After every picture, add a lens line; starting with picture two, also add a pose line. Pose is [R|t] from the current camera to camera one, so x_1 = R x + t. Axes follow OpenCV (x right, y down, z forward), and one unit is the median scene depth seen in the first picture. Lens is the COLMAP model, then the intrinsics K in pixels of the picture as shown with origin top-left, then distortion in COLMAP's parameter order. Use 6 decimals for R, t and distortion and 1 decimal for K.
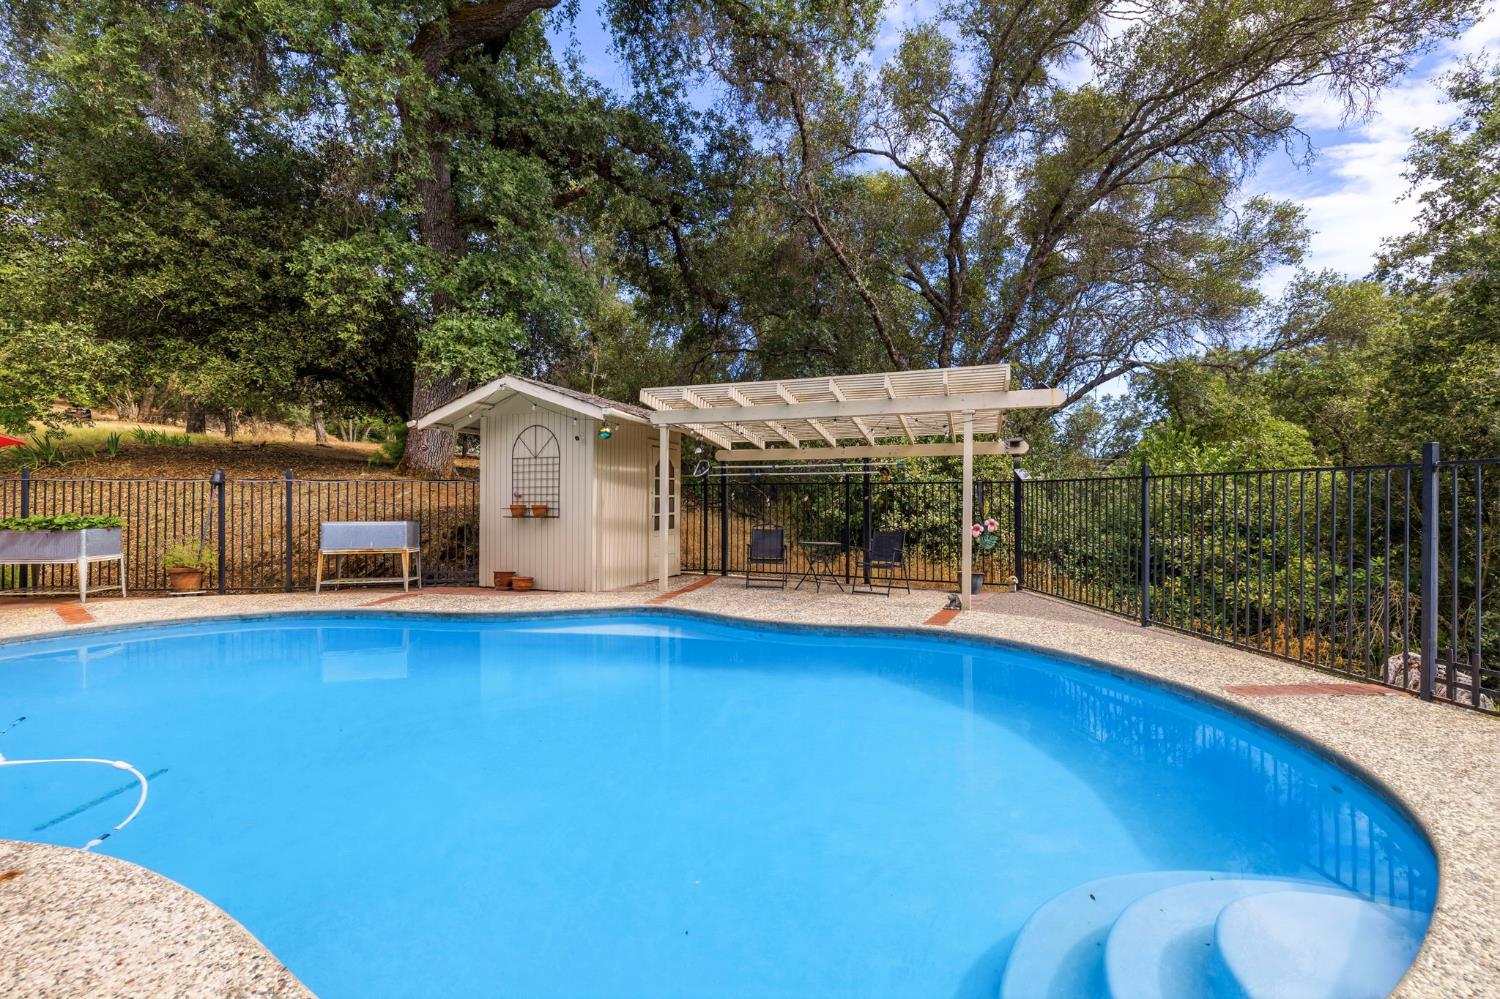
lens RADIAL K [[627.6, 0, 749.8], [0, 627.6, 493.2], [0, 0, 1]] dist [0.003639, -0.000222]
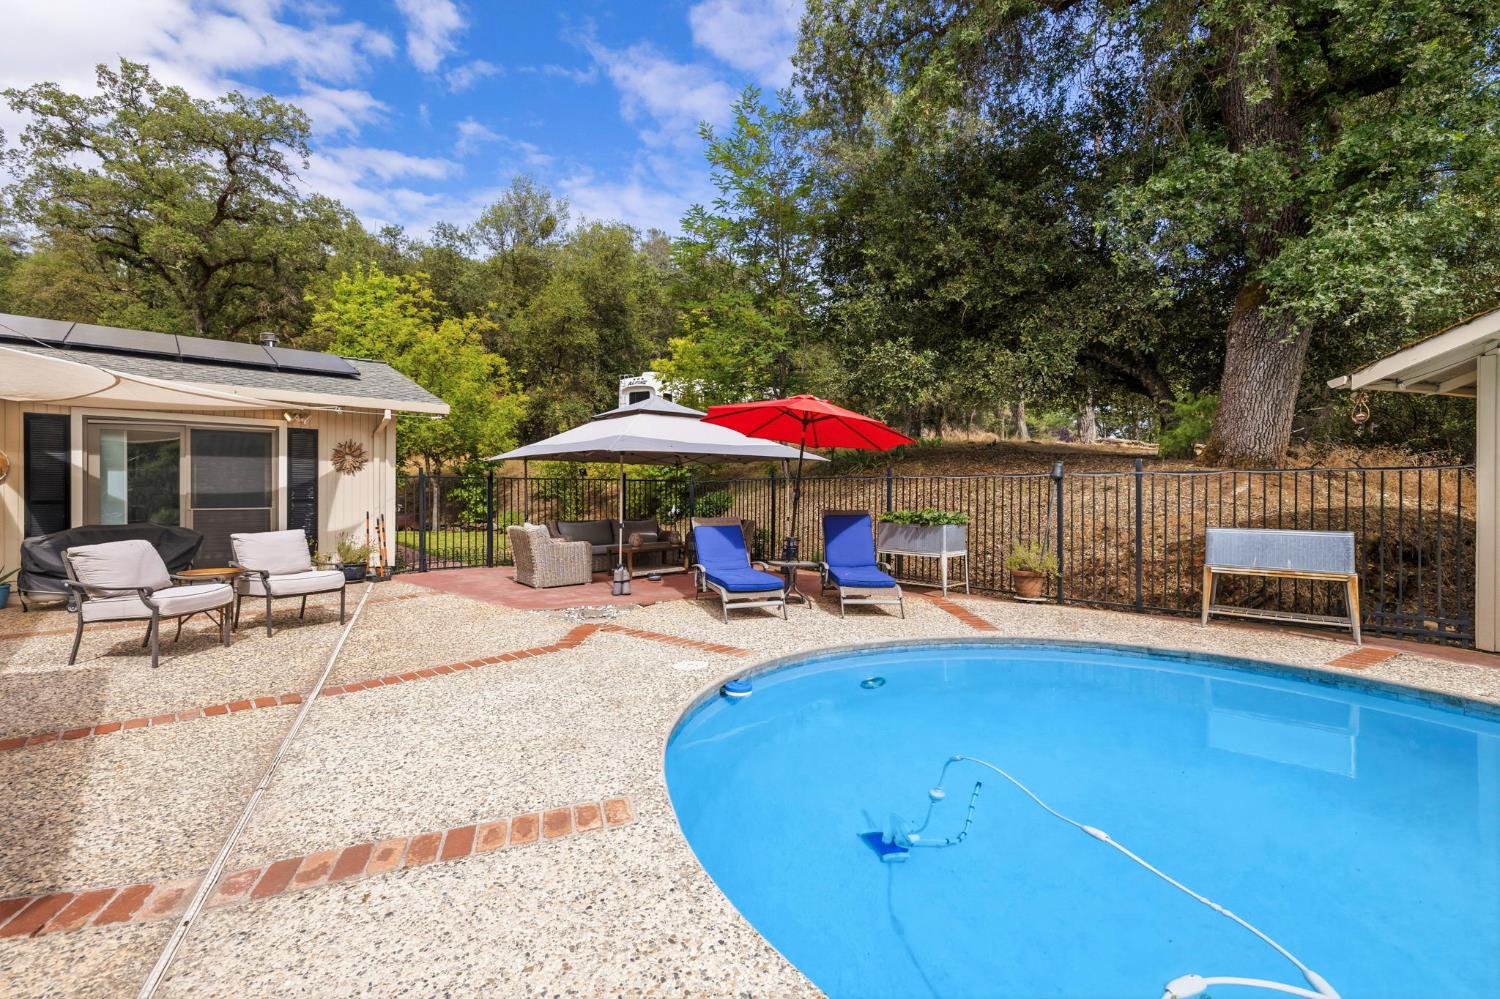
lens RADIAL K [[627.6, 0, 749.8], [0, 627.6, 493.2], [0, 0, 1]] dist [0.003639, -0.000222]
pose [[0.608050, 0.001272, -0.793898, -0.388366], [0.001121, 0.999996, 0.002460, 0.002702], [0.793898, -0.002385, 0.608046, 0.116427]]
